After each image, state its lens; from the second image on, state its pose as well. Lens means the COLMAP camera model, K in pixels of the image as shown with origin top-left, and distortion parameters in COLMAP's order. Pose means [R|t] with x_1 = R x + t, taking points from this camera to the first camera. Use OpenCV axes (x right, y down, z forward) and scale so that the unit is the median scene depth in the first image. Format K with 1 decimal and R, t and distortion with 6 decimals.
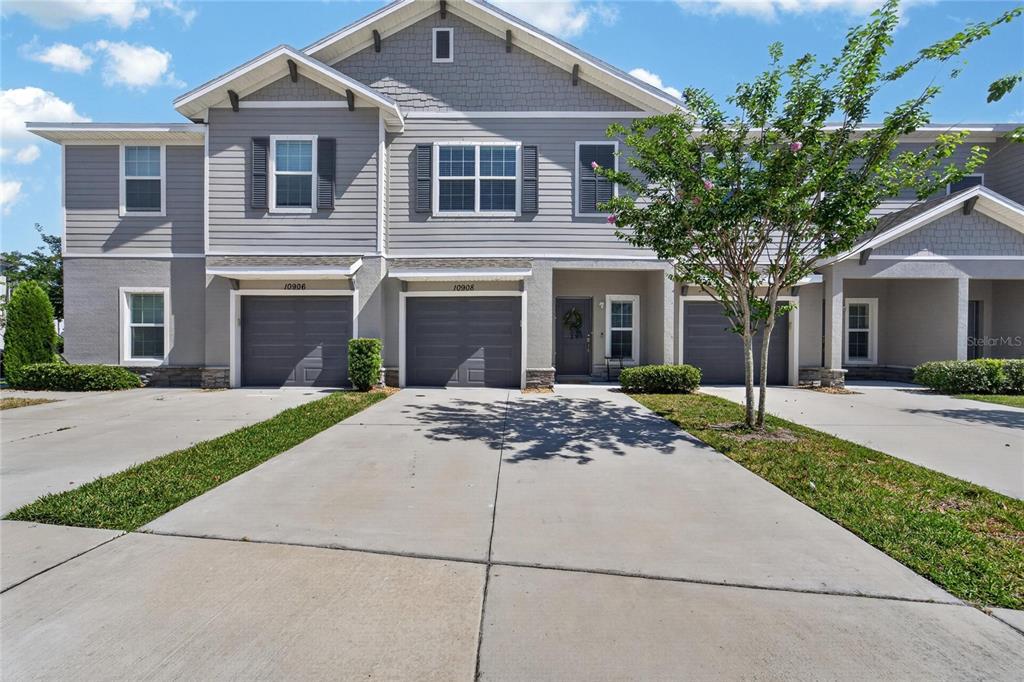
lens RADIAL K [[397.6, 0, 516.2], [0, 397.6, 336.2], [0, 0, 1]] dist [0.000718, 0.000139]
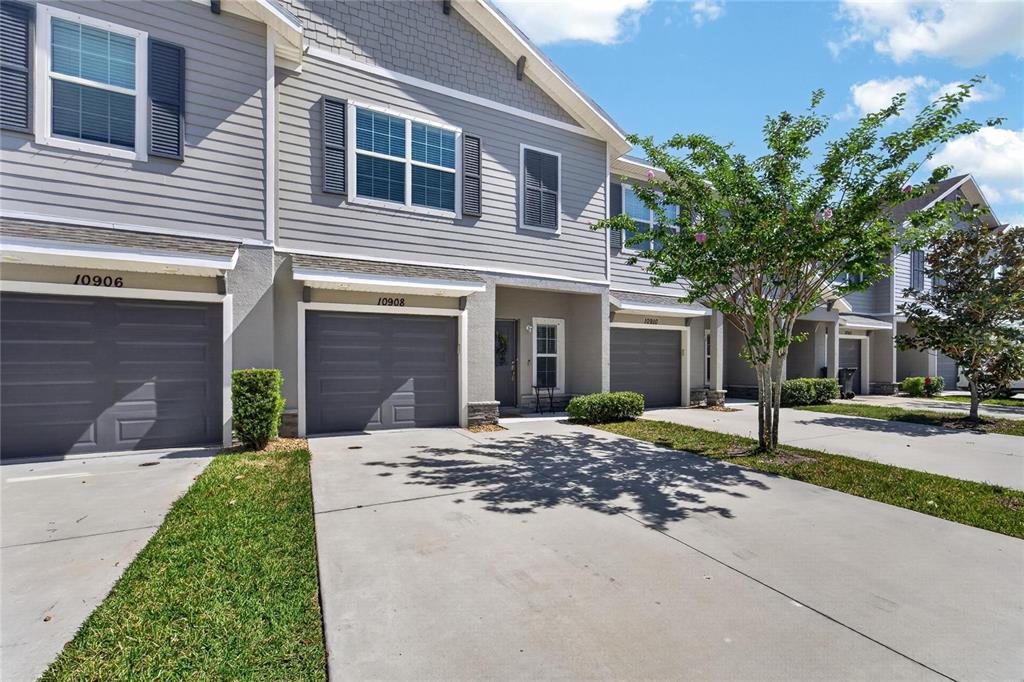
lens RADIAL K [[413.7, 0, 513.2], [0, 413.7, 361.1], [0, 0, 1]] dist [0.012075, -0.000431]
pose [[0.896943, -0.004439, 0.442124, -0.275387], [0.004981, 0.999988, -0.000065, -0.004955], [-0.442119, 0.002260, 0.896954, 0.178610]]
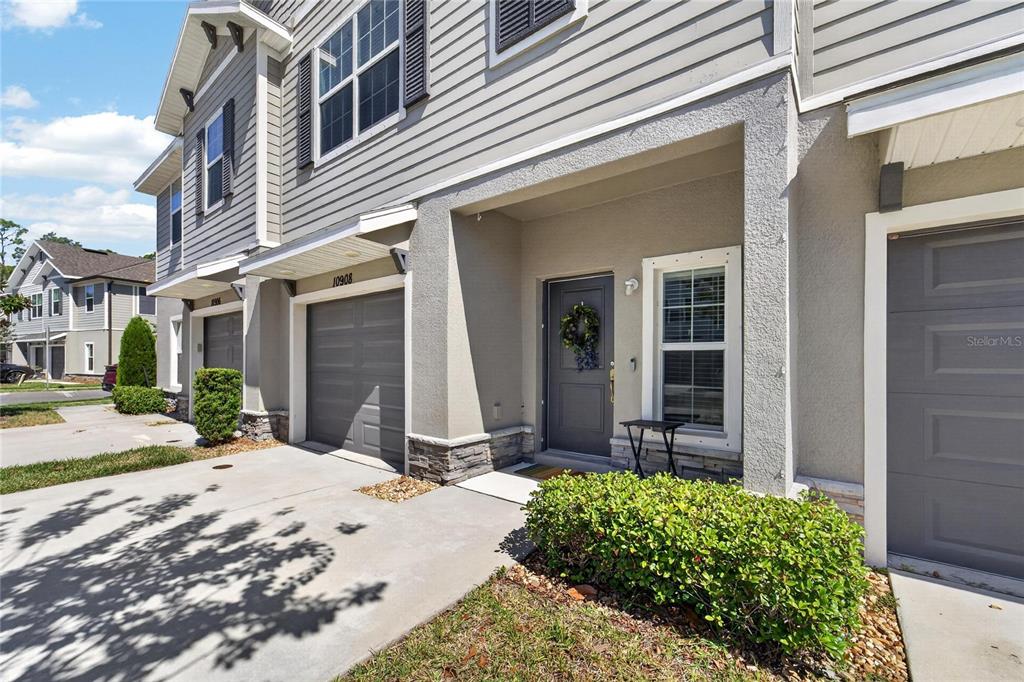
lens RADIAL K [[413.7, 0, 513.2], [0, 413.7, 361.1], [0, 0, 1]] dist [0.012075, -0.000431]
pose [[0.798440, -0.001995, -0.602072, 0.421525], [0.001376, 0.999998, -0.001488, -0.004634], [0.602073, 0.000360, 0.798441, 0.679094]]
